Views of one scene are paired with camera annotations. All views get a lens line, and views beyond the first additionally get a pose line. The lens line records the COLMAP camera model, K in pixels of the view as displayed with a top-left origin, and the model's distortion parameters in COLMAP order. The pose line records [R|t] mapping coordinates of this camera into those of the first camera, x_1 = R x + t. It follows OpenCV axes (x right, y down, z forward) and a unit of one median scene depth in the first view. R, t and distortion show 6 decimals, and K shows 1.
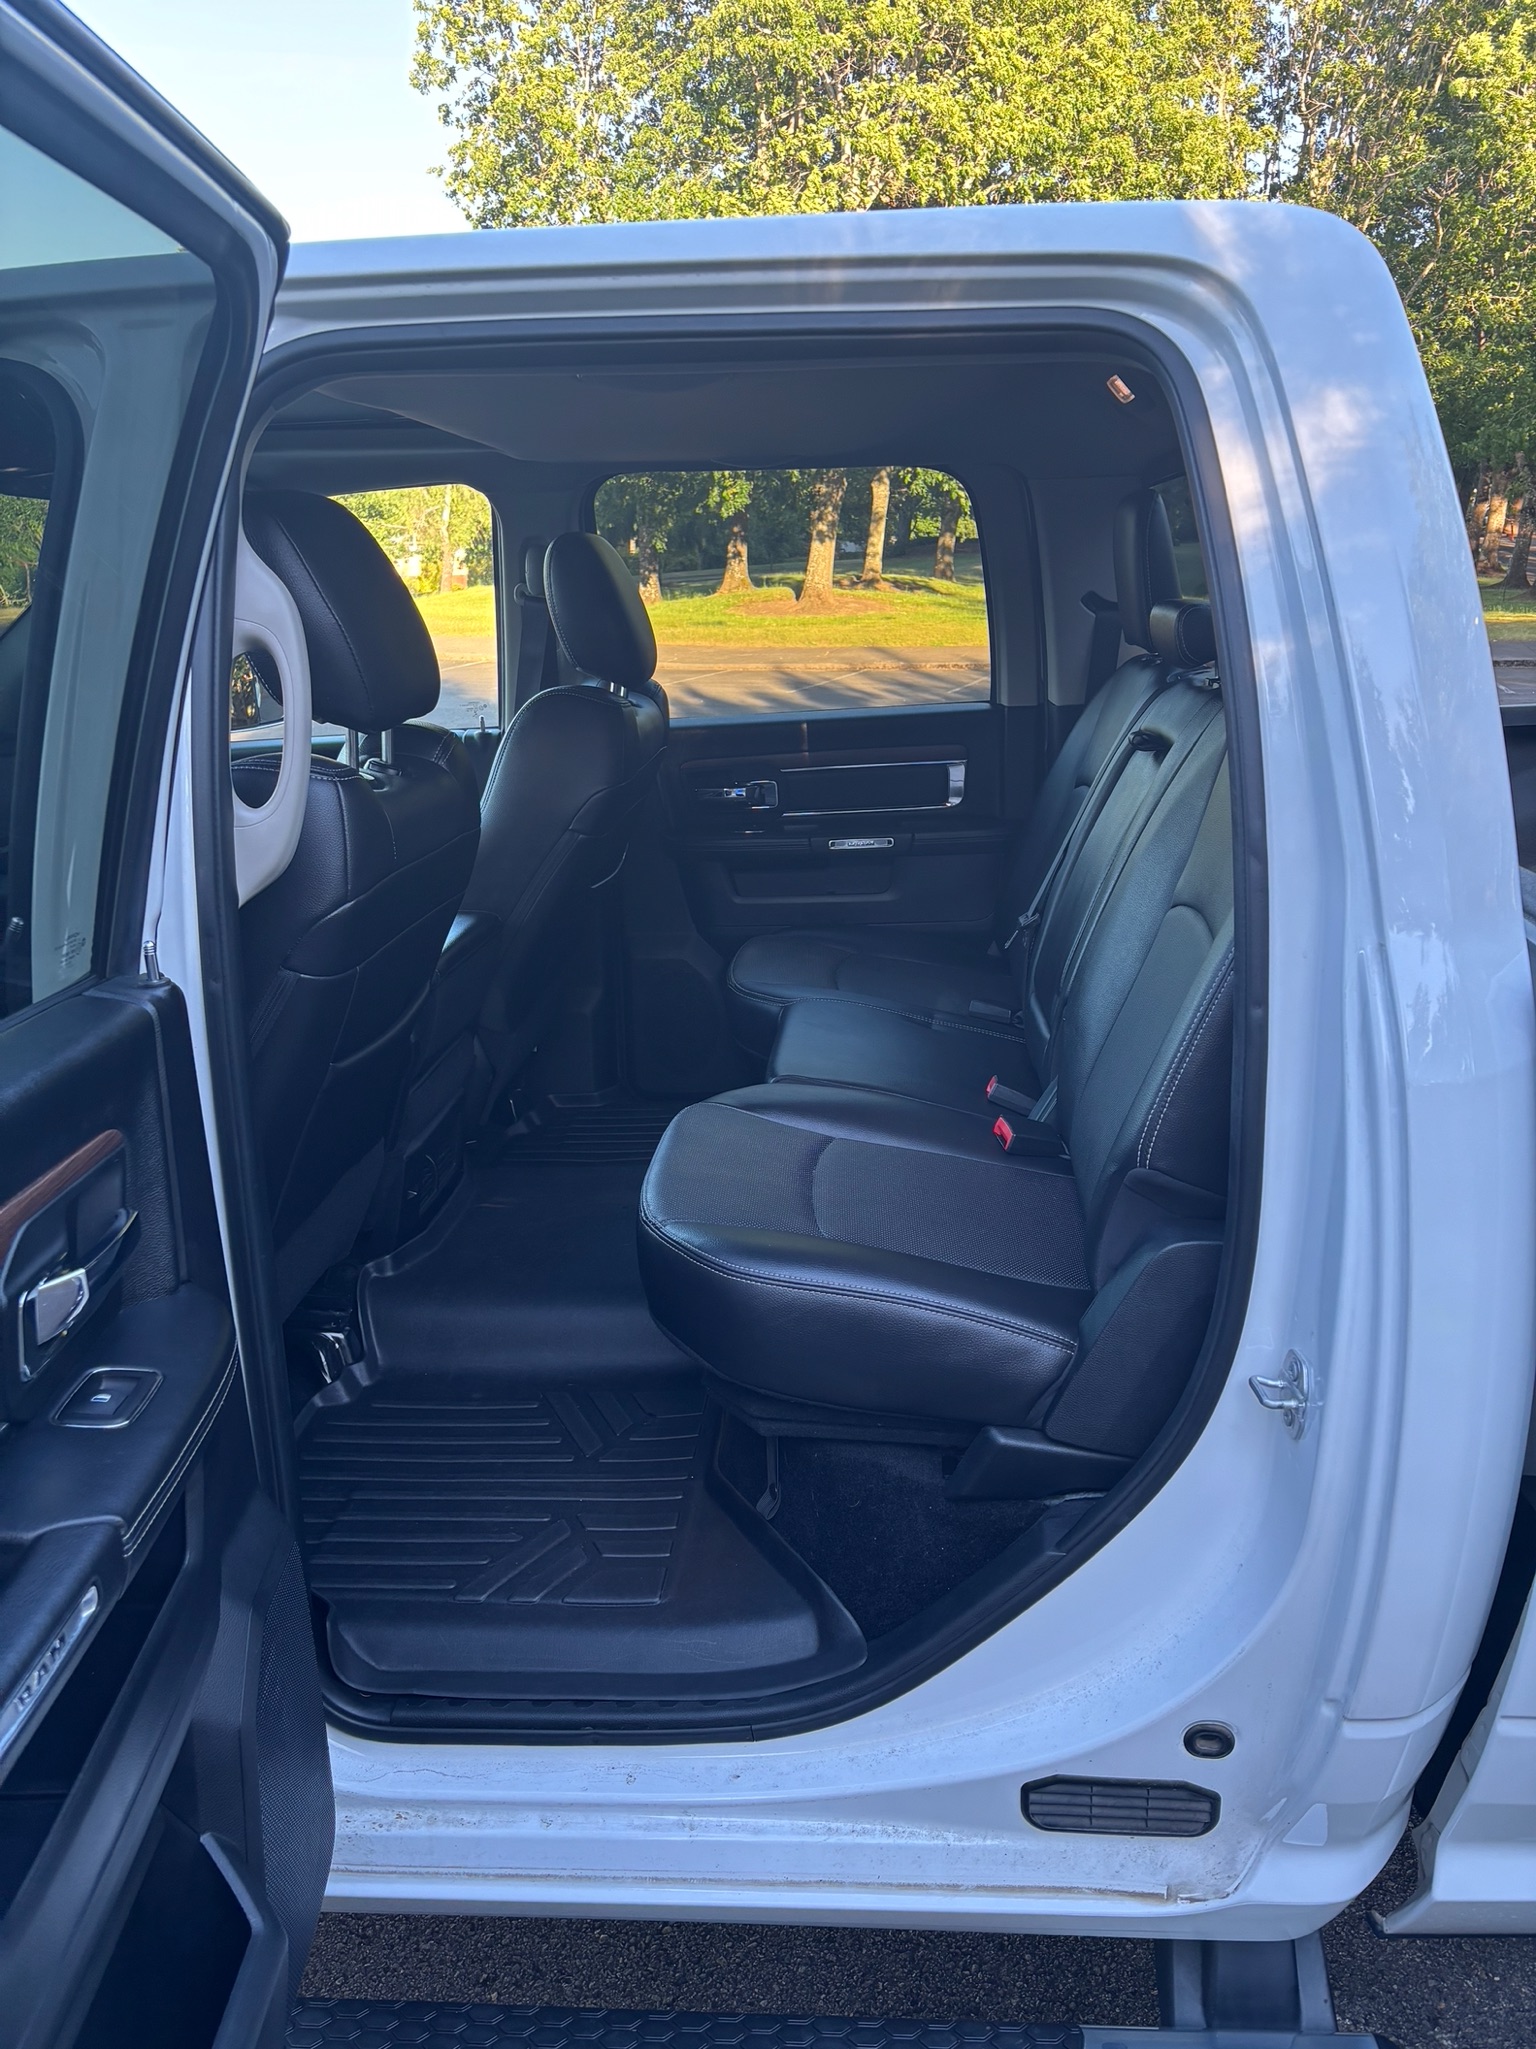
lens RADIAL K [[1542.6, 0, 777.5], [0, 1542.6, 1013.4], [0, 0, 1]] dist [0.052717, -0.052285]
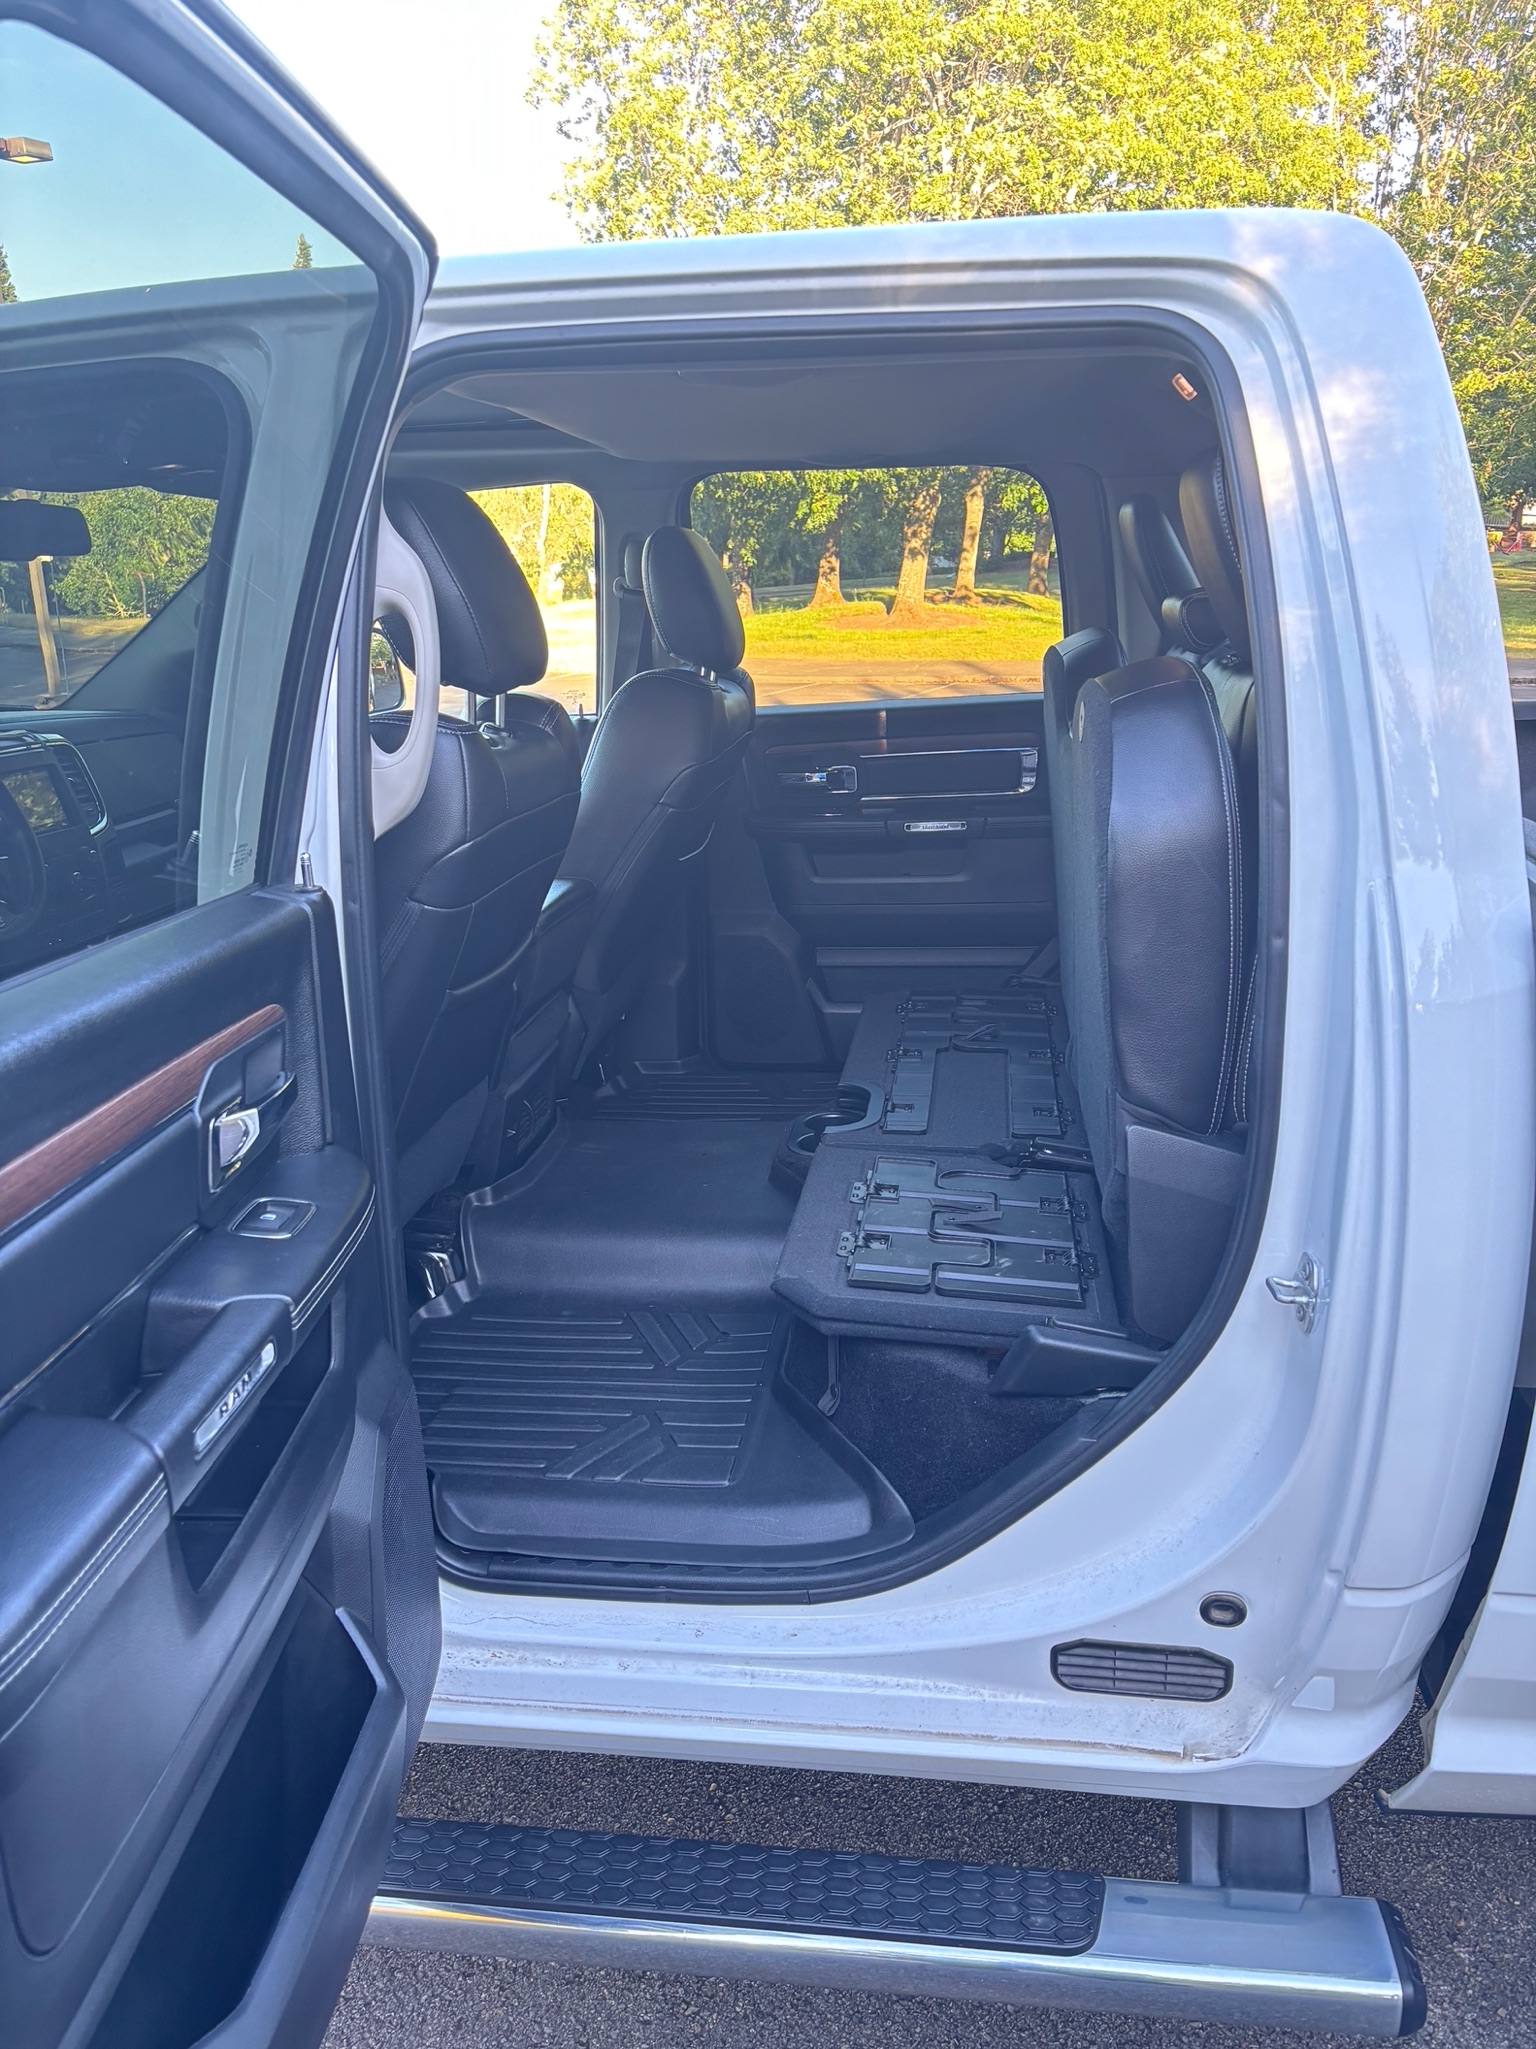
lens RADIAL K [[1542.6, 0, 762.7], [0, 1542.6, 1027.2], [0, 0, 1]] dist [0.052717, -0.052285]
pose [[0.997784, 0.021599, -0.062941, 0.011859], [-0.021685, 0.999765, -0.000695, 0.058038], [0.062911, 0.002058, 0.998017, -0.108035]]
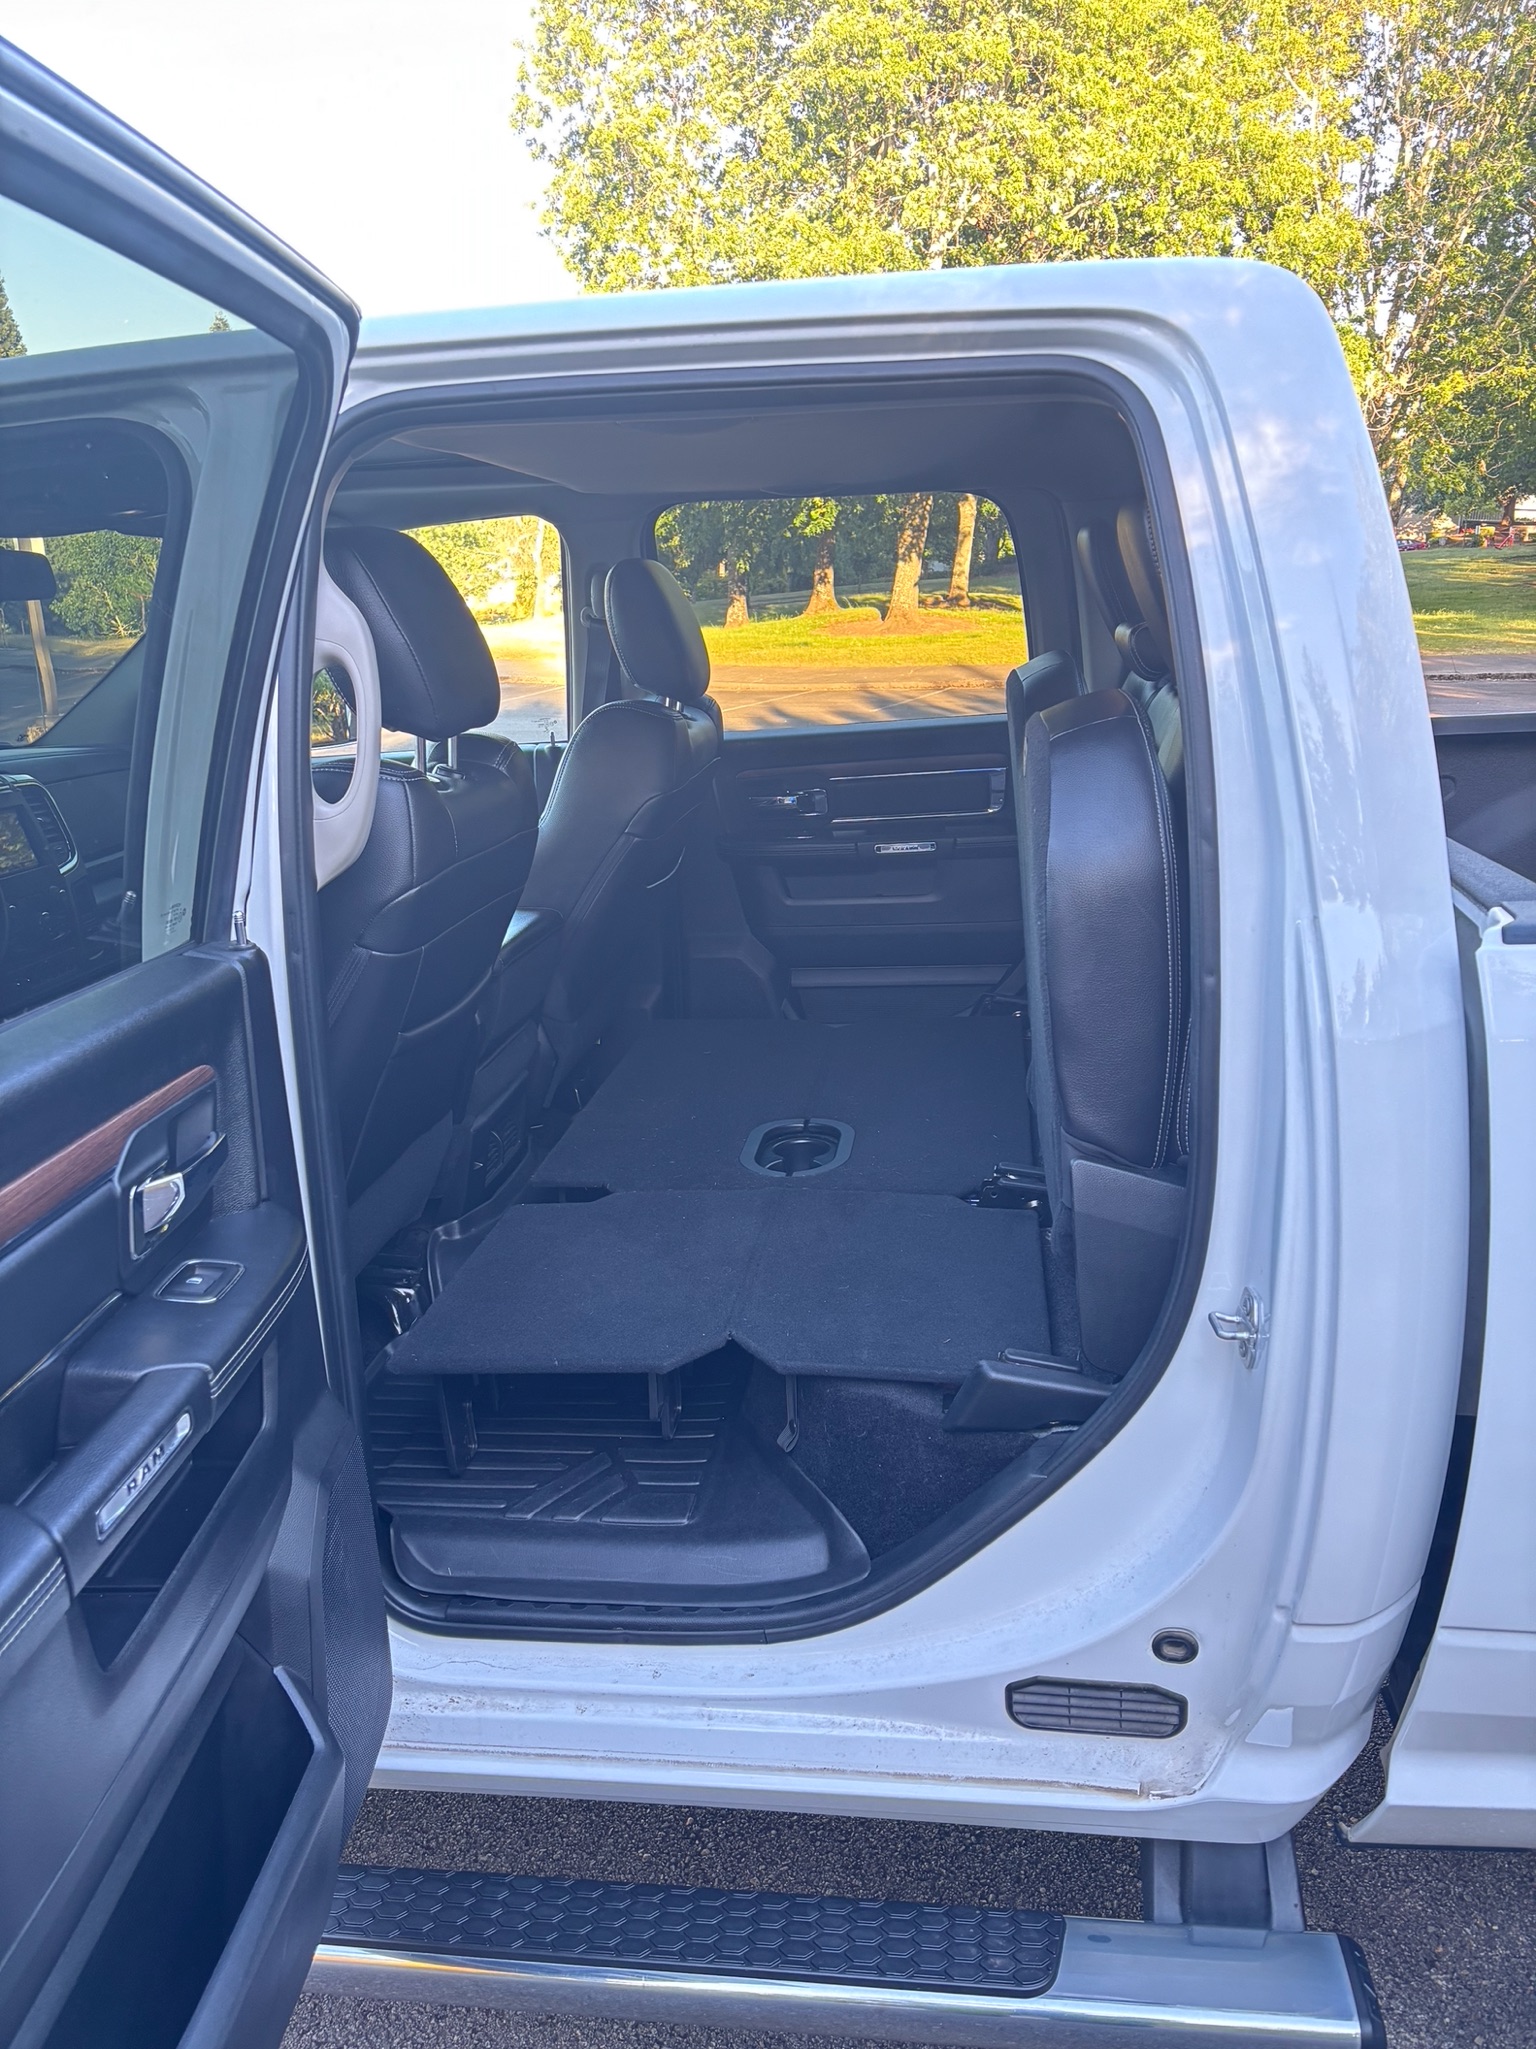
lens RADIAL K [[1542.6, 0, 763.0], [0, 1542.6, 1008.1], [0, 0, 1]] dist [0.052717, -0.052285]
pose [[0.997824, 0.003991, -0.065809, 0.053105], [-0.005042, 0.999862, -0.015814, 0.032571], [0.065737, 0.016111, 0.997707, -0.111588]]
